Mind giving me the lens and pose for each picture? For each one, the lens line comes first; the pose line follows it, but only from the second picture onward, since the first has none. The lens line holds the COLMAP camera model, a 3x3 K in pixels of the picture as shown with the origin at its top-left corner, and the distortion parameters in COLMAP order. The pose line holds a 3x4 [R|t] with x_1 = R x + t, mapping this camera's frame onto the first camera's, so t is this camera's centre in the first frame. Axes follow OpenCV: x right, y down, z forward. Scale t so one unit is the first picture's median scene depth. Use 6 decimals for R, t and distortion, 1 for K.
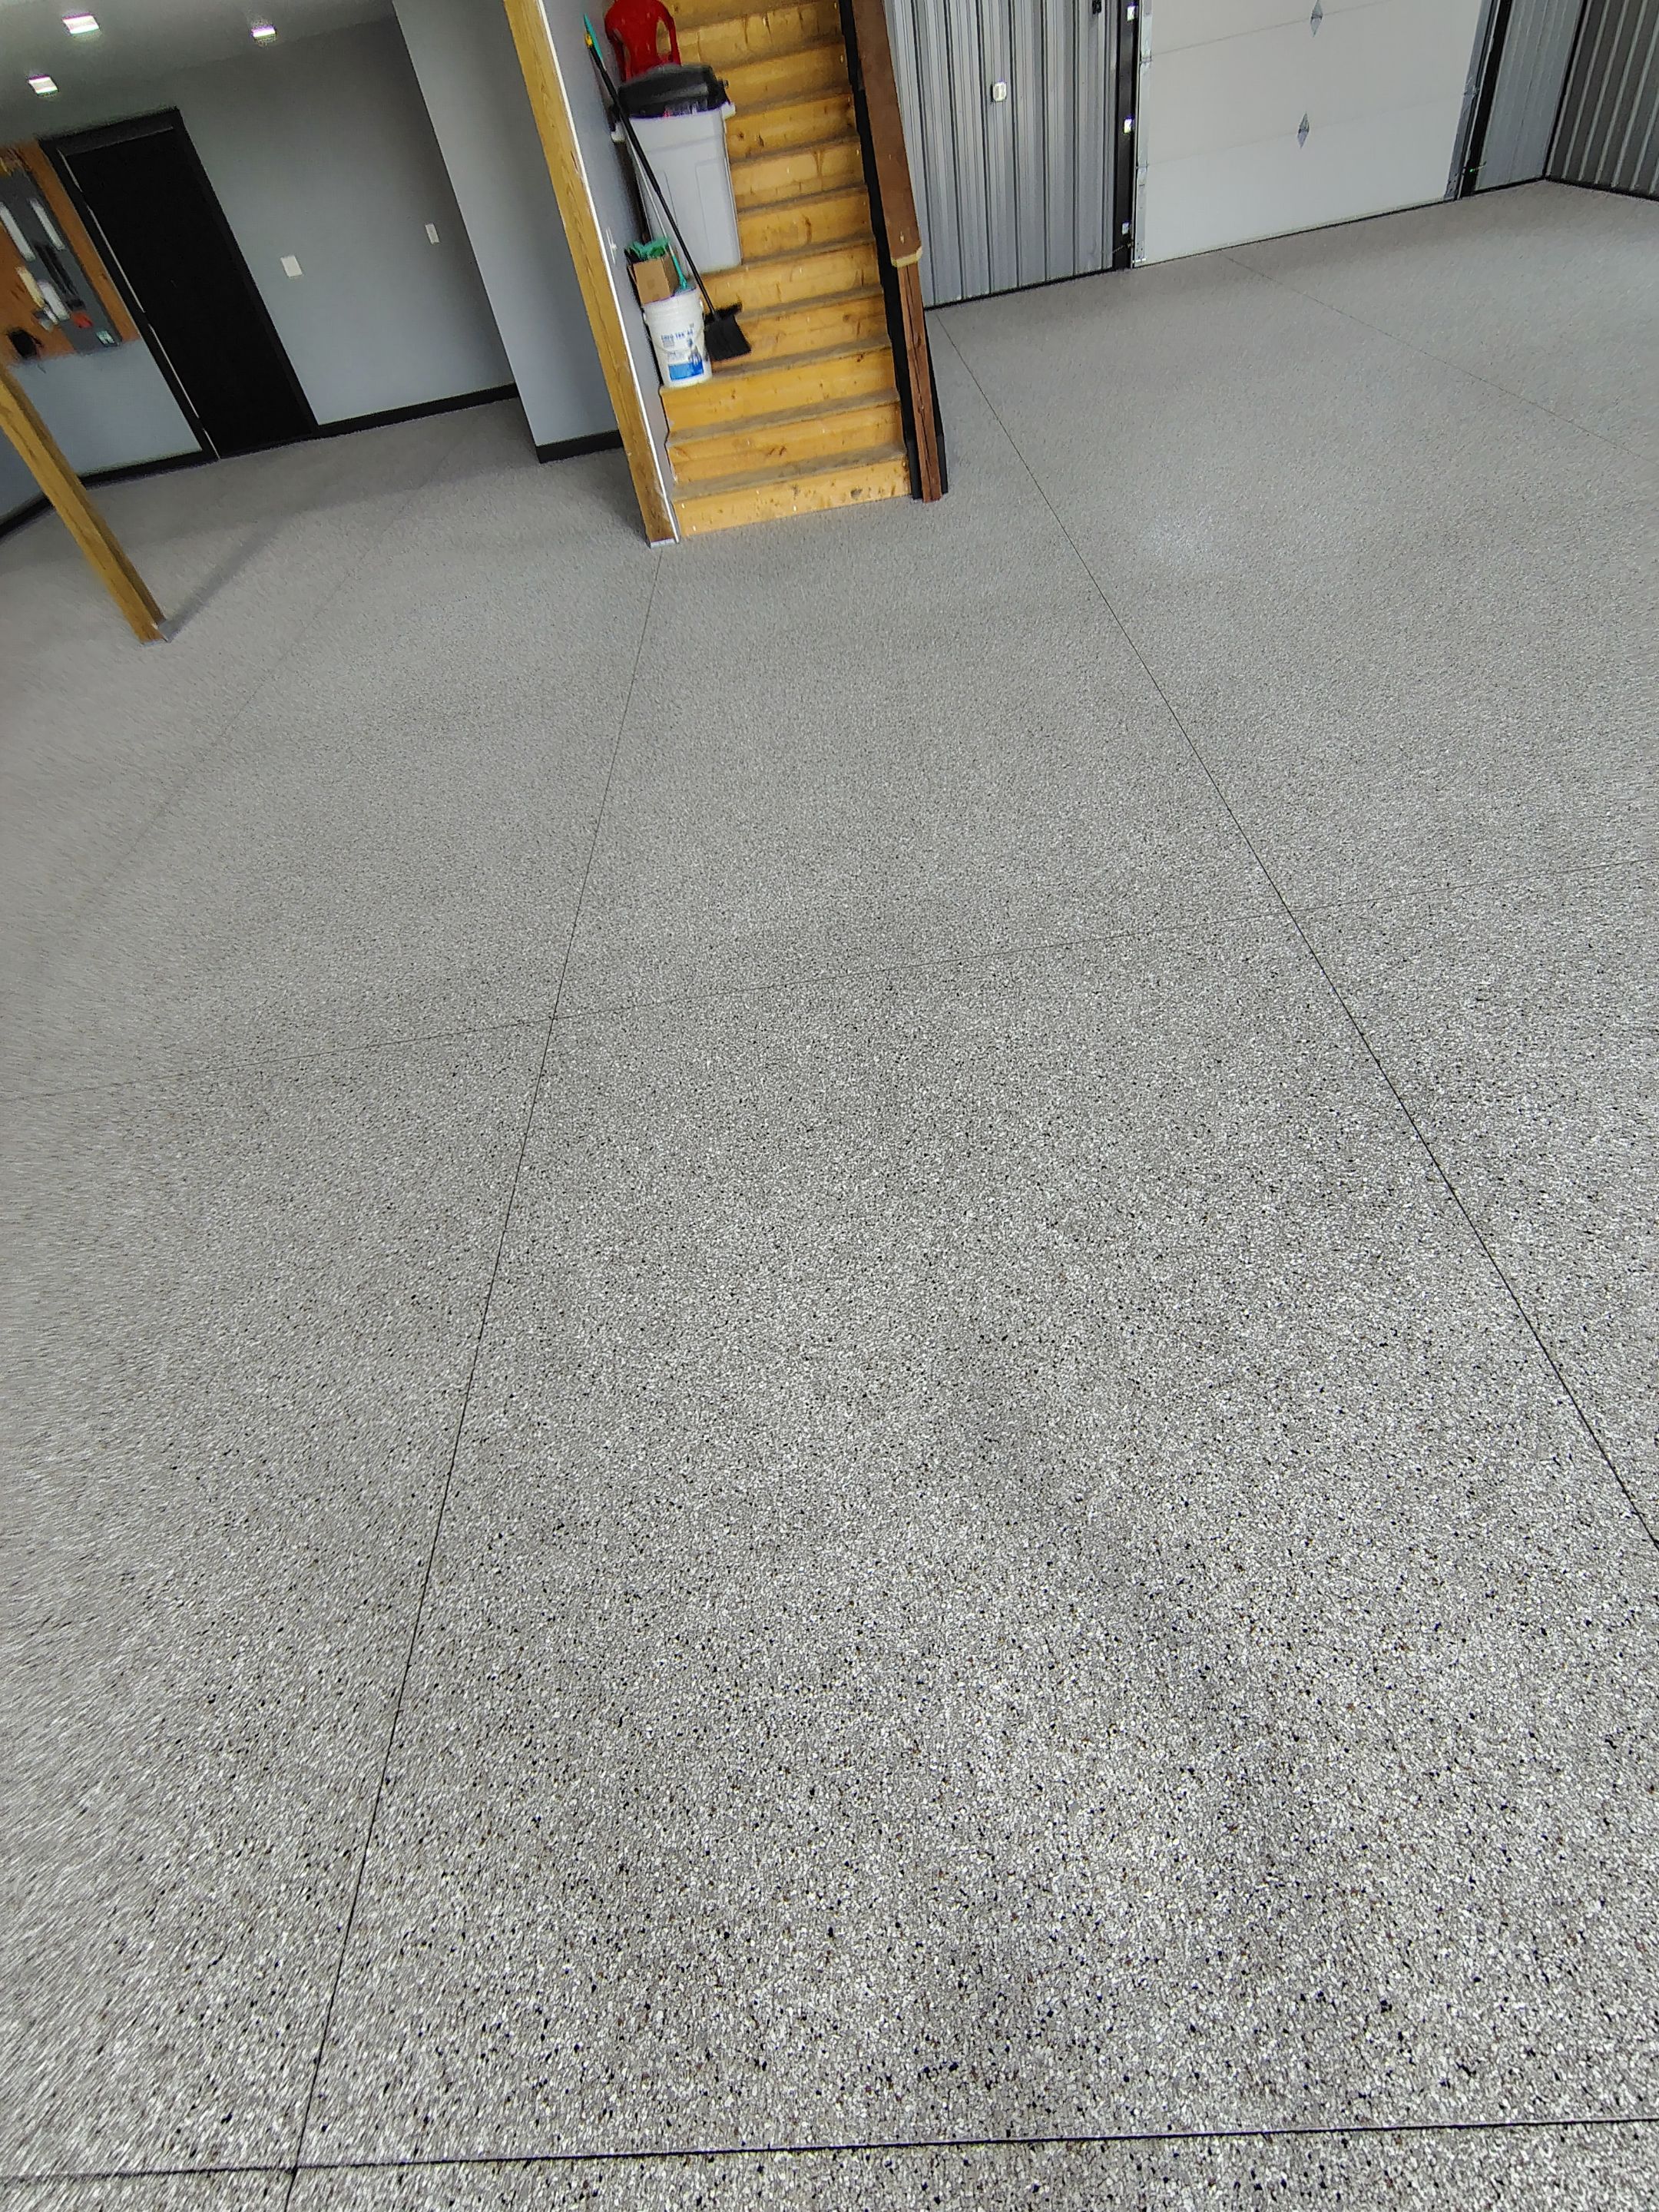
lens RADIAL K [[1029.2, 0, 836.4], [0, 1029.2, 1101.0], [0, 0, 1]] dist [-0.009044, 0.003784]
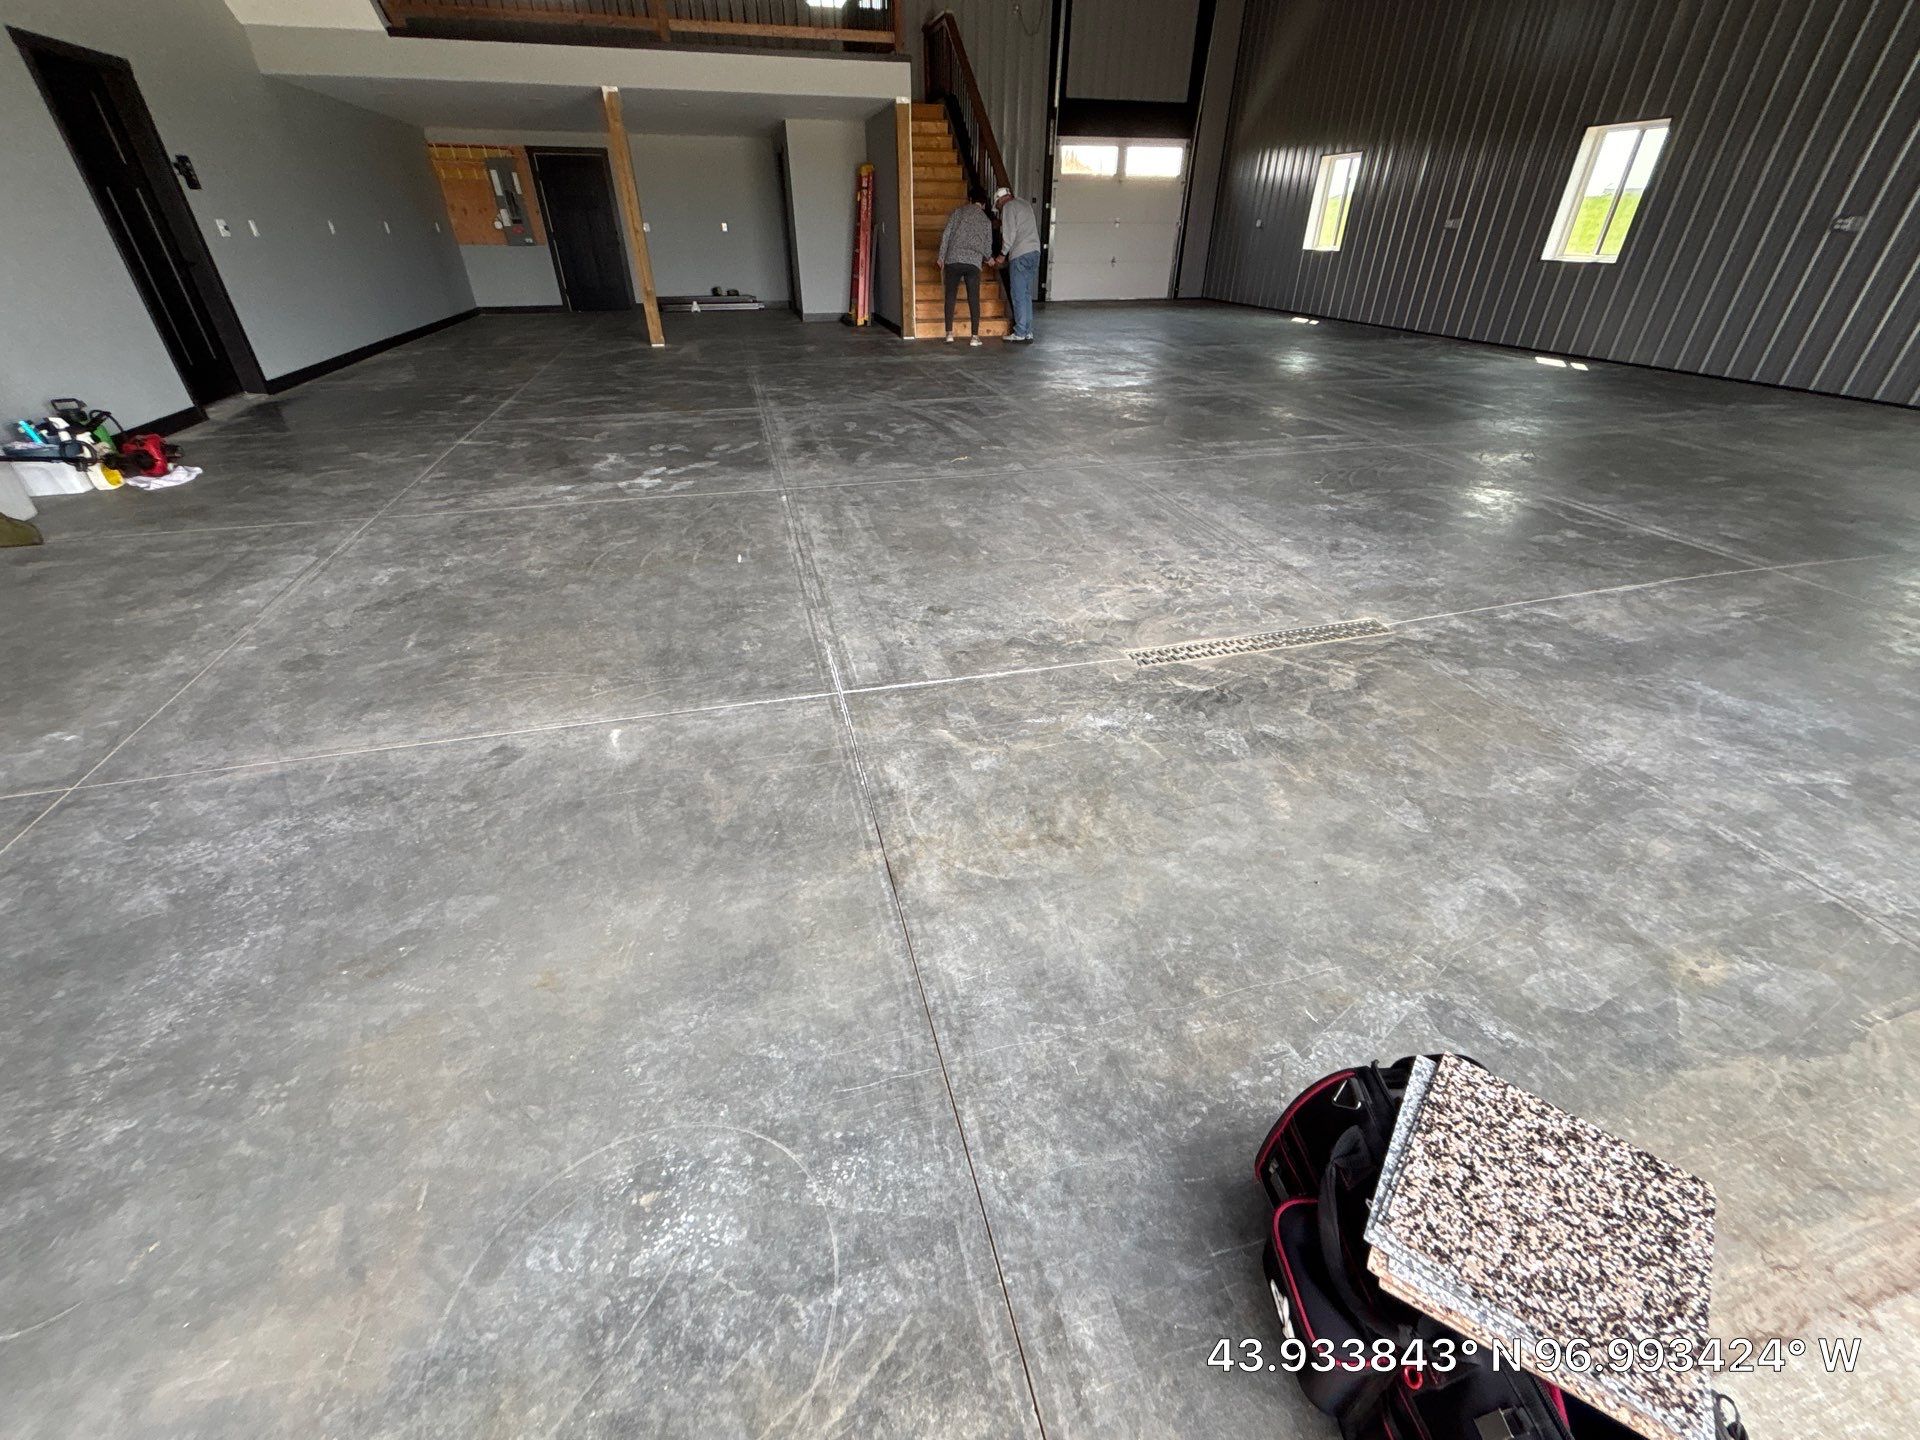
lens RADIAL K [[766.4, 0, 959.2], [0, 766.4, 715.3], [0, 0, 1]] dist [-0.000549, 0.000056]
pose [[0.960695, 0.018348, 0.276998, -0.373948], [0.052949, 0.967384, -0.247720, 0.507942], [-0.272508, 0.252650, 0.928389, -0.299664]]
